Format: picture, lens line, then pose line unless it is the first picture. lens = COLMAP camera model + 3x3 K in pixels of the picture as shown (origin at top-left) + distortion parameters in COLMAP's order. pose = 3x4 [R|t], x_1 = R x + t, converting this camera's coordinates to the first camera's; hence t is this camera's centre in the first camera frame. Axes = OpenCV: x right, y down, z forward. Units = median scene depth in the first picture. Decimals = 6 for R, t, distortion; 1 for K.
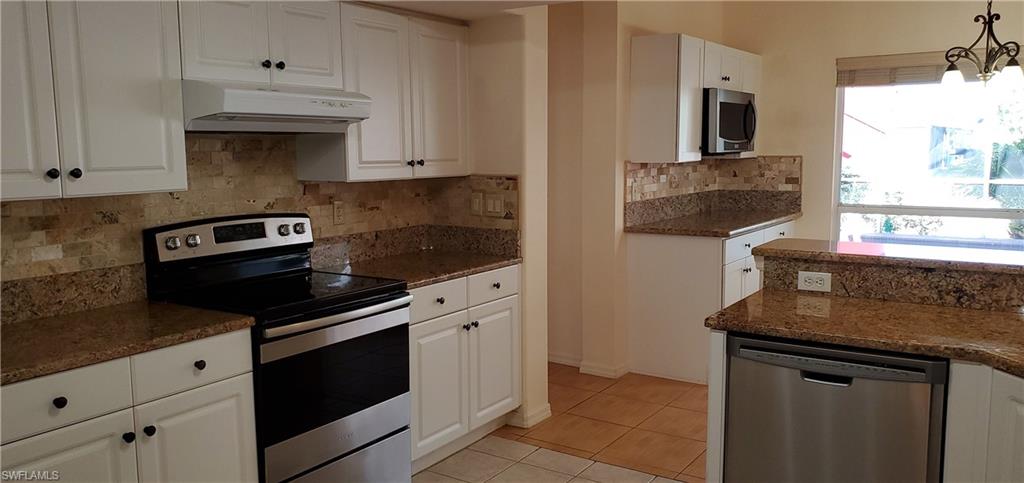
lens RADIAL K [[780.8, 0, 512.0], [0, 780.8, 241.5], [0, 0, 1]] dist [0.053883, -0.080643]
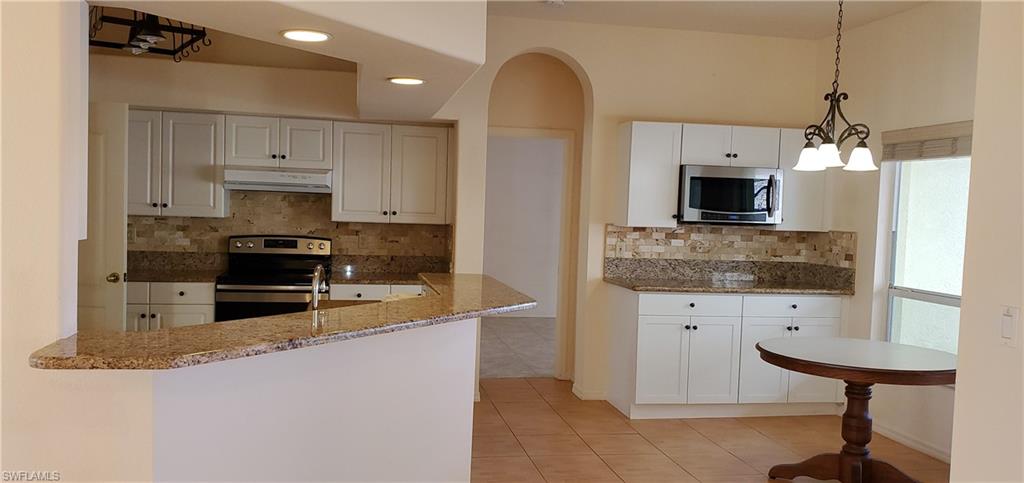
lens RADIAL K [[780.8, 0, 512.0], [0, 780.8, 241.5], [0, 0, 1]] dist [0.053883, -0.080643]
pose [[0.708330, 0.065584, -0.702828, 1.021133], [-0.125265, 0.991550, -0.033720, -0.017238], [0.694678, 0.111925, 0.710560, 0.033696]]
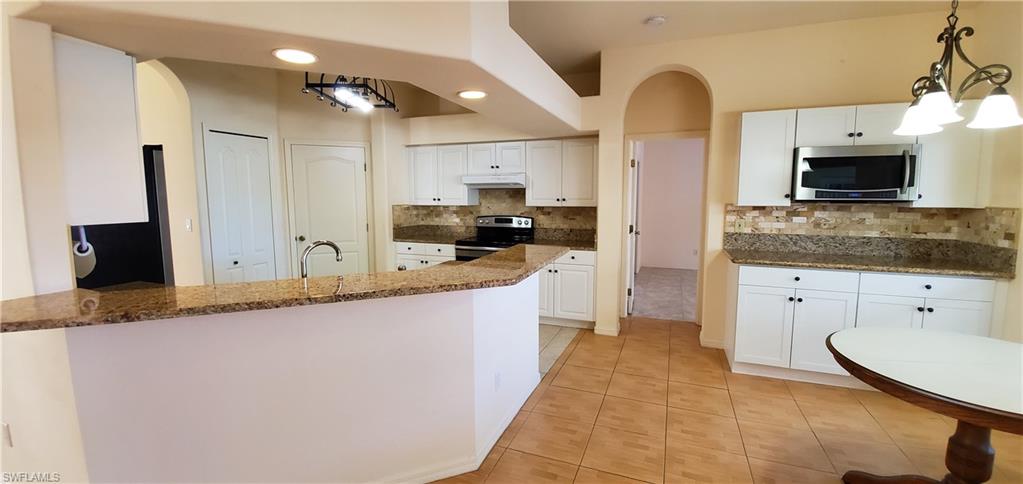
lens RADIAL K [[402.8, 0, 515.2], [0, 402.8, 234.3], [0, 0, 1]] dist [-0.018889, -0.006287]
pose [[0.216428, 0.103622, -0.970784, 0.896091], [-0.118566, 0.989781, 0.079216, -0.066856], [0.969072, 0.097958, 0.226503, 0.513385]]
